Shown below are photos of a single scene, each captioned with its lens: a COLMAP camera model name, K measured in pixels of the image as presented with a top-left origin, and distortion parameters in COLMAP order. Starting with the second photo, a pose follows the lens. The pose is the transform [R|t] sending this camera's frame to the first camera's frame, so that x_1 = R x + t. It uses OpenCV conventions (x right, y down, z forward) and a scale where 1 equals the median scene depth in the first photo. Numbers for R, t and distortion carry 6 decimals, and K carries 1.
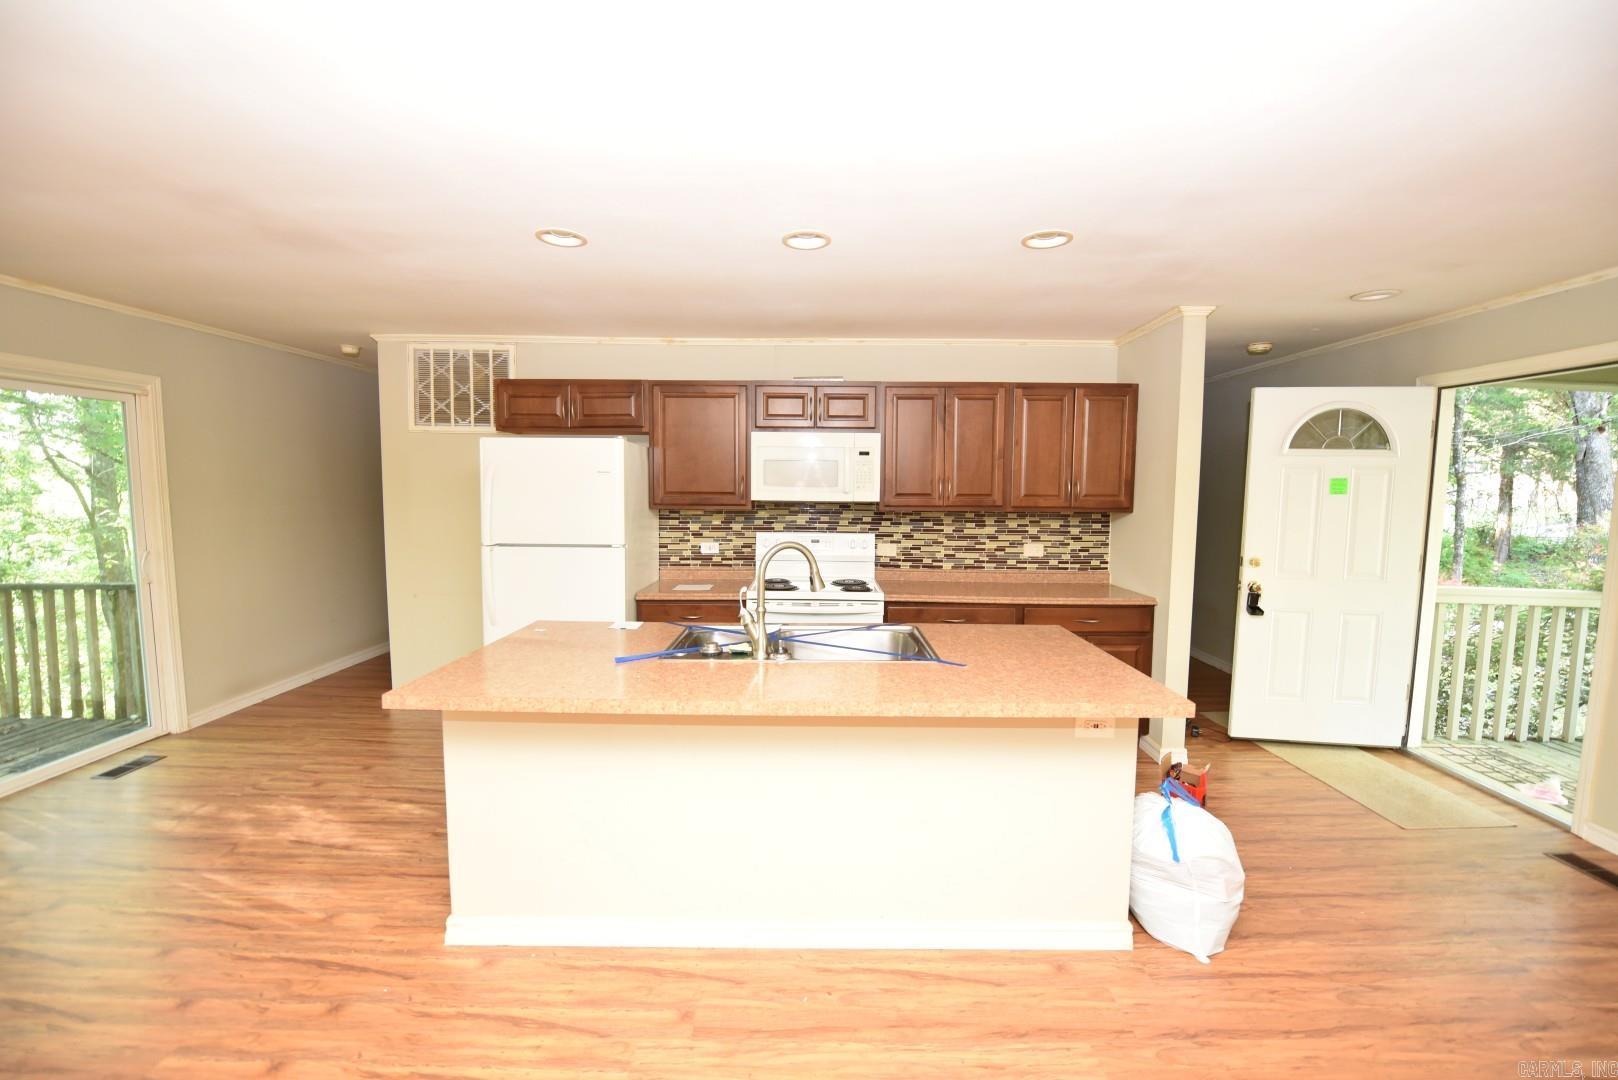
lens RADIAL K [[654.6, 0, 815.8], [0, 654.6, 543.7], [0, 0, 1]] dist [-0.015042, -0.001733]
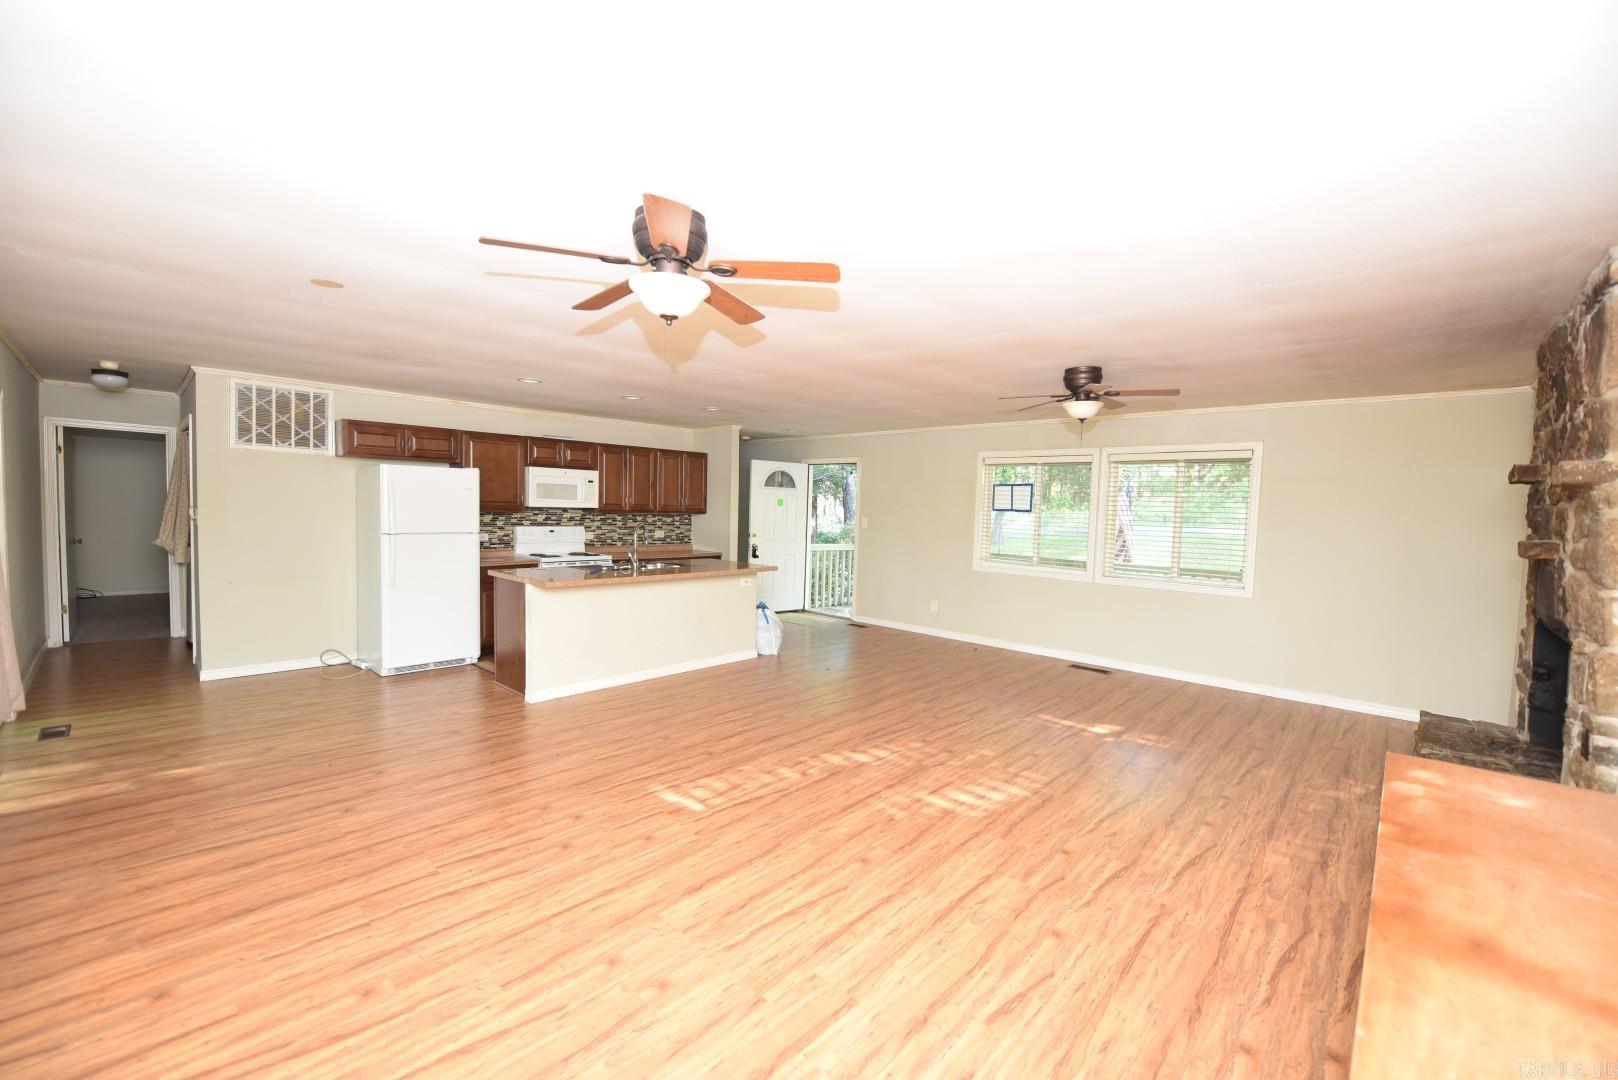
lens RADIAL K [[654.6, 0, 812.0], [0, 654.6, 534.9], [0, 0, 1]] dist [-0.015042, -0.001733]
pose [[0.677687, -0.023208, 0.734984, -0.773758], [0.045029, 0.998936, -0.009976, 0.052101], [-0.733971, 0.039856, 0.678011, -0.626750]]
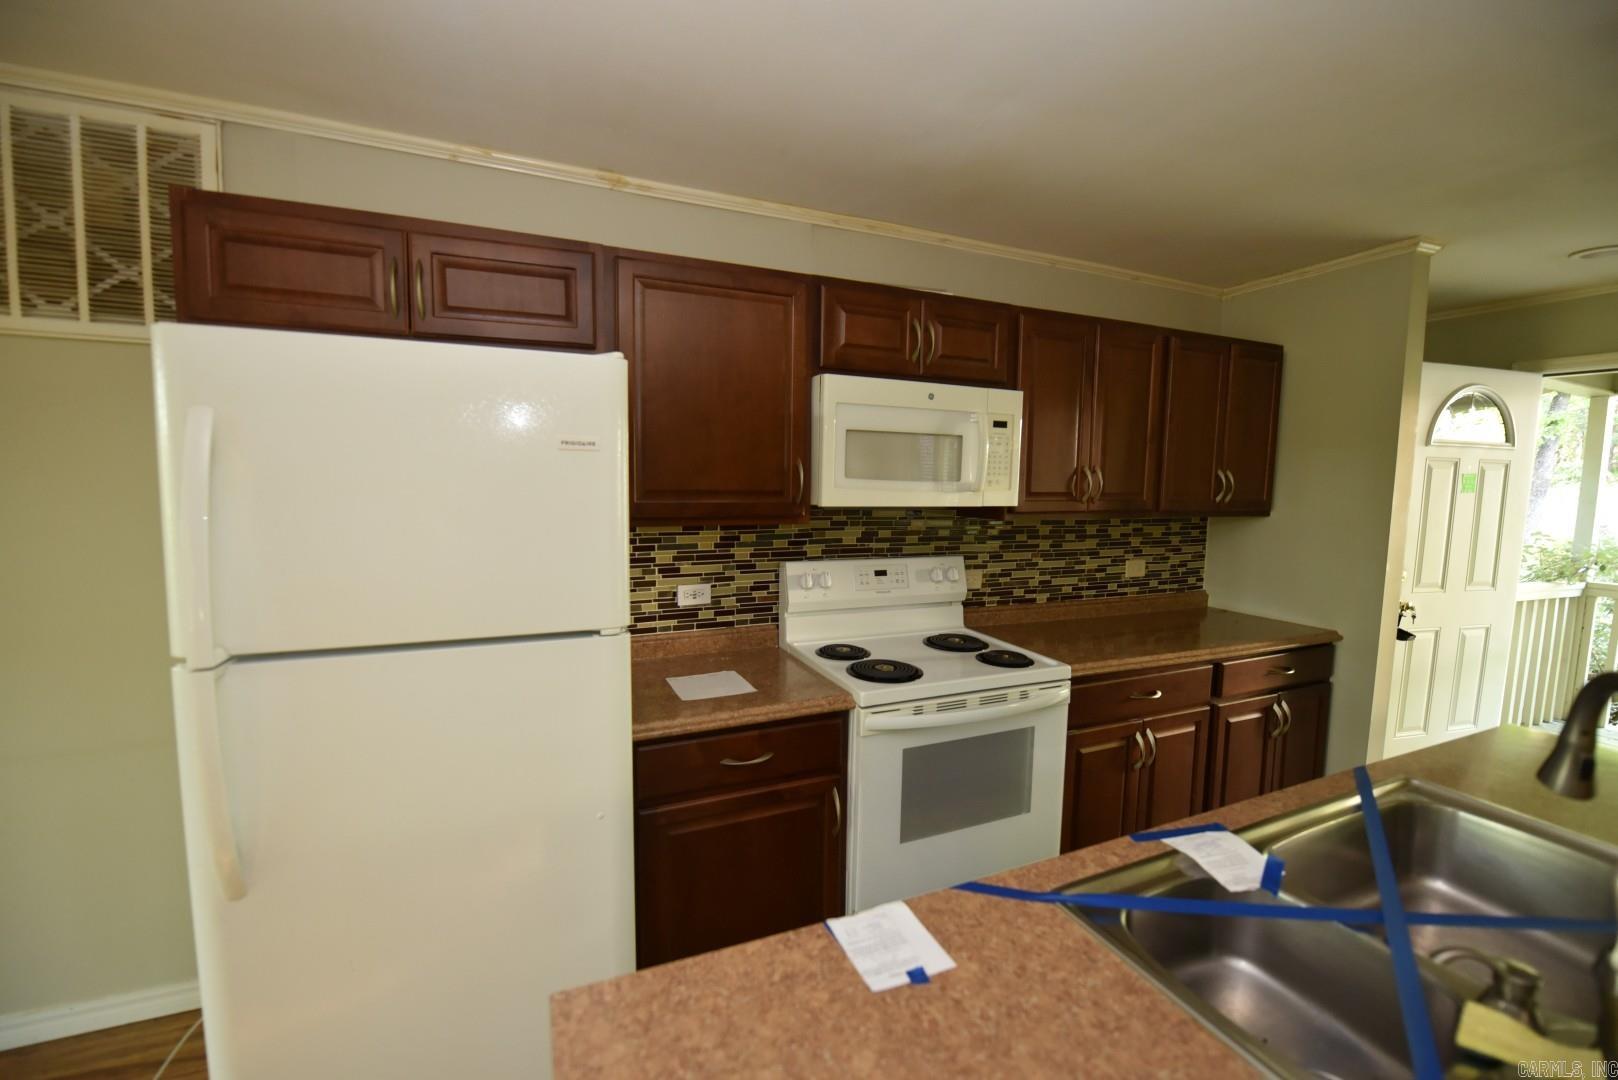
lens RADIAL K [[654.6, 0, 812.9], [0, 654.6, 542.3], [0, 0, 1]] dist [-0.015042, -0.001733]
pose [[0.917187, -0.034139, 0.396992, -0.284723], [0.027042, 0.999359, 0.023464, -0.046231], [-0.397539, -0.010785, 0.917522, 0.478615]]
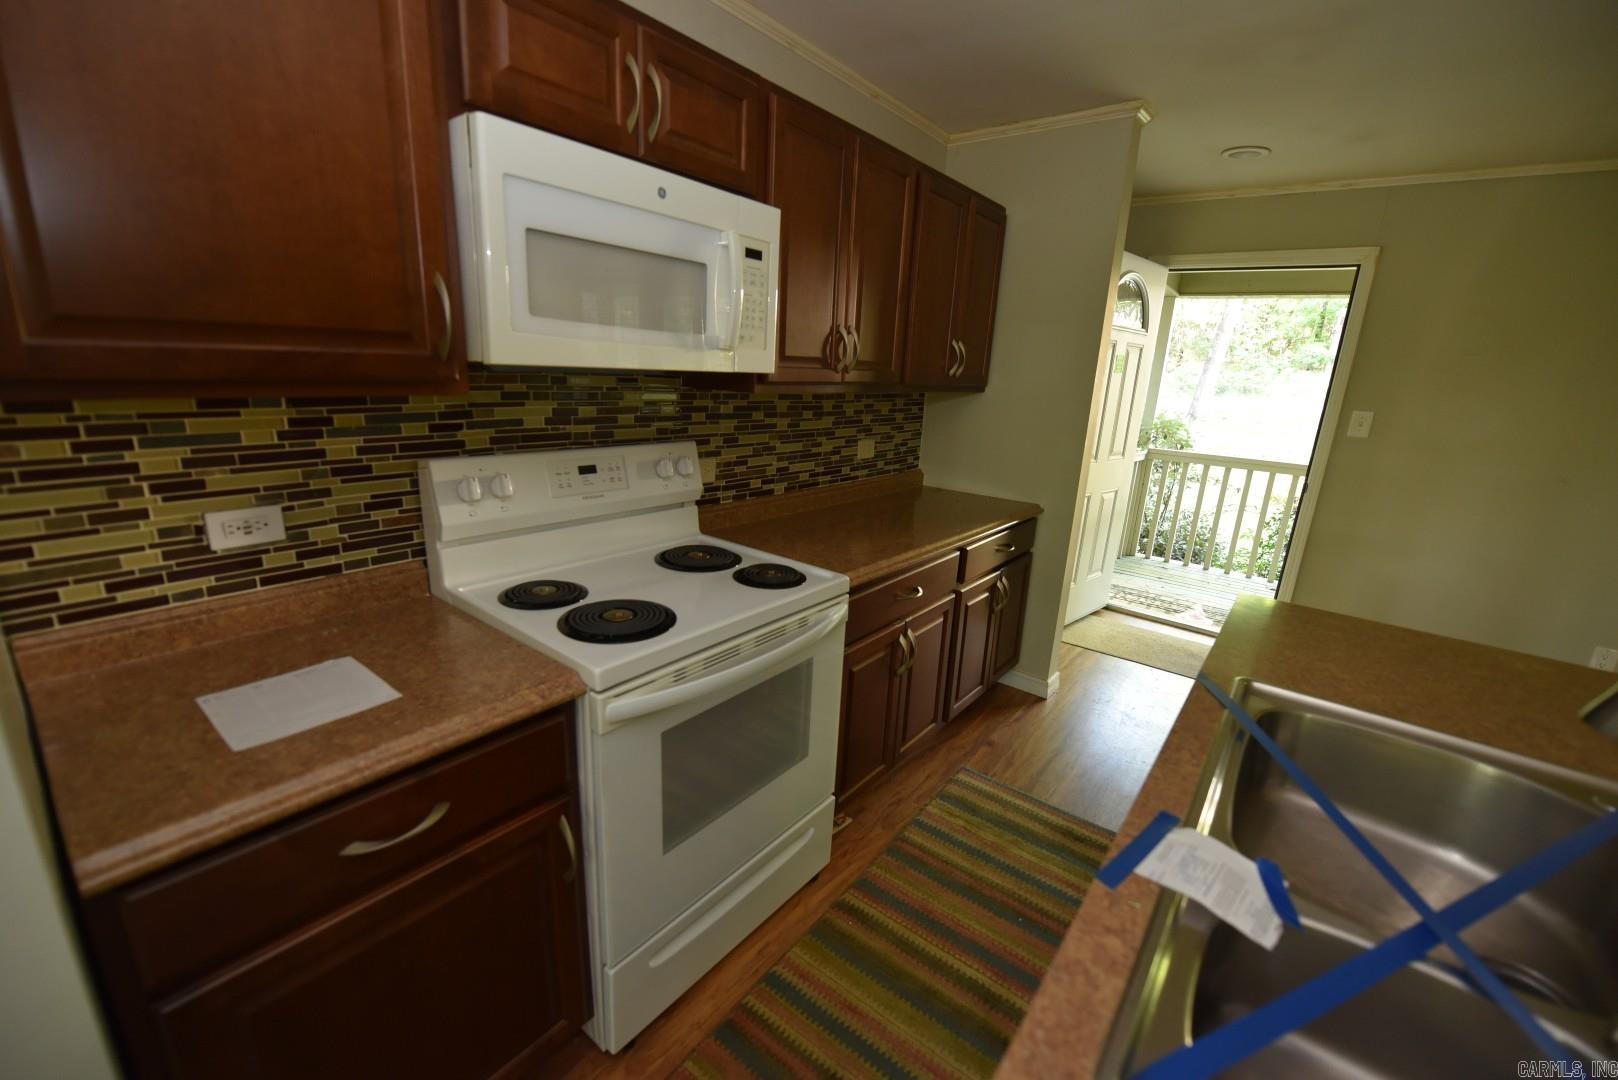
lens RADIAL K [[654.6, 0, 810.8], [0, 654.6, 540.4], [0, 0, 1]] dist [-0.015042, -0.001733]
pose [[0.616636, -0.183272, 0.765618, -0.229745], [0.023009, 0.976304, 0.215175, -0.044264], [-0.786912, -0.115069, 0.606242, 0.632050]]
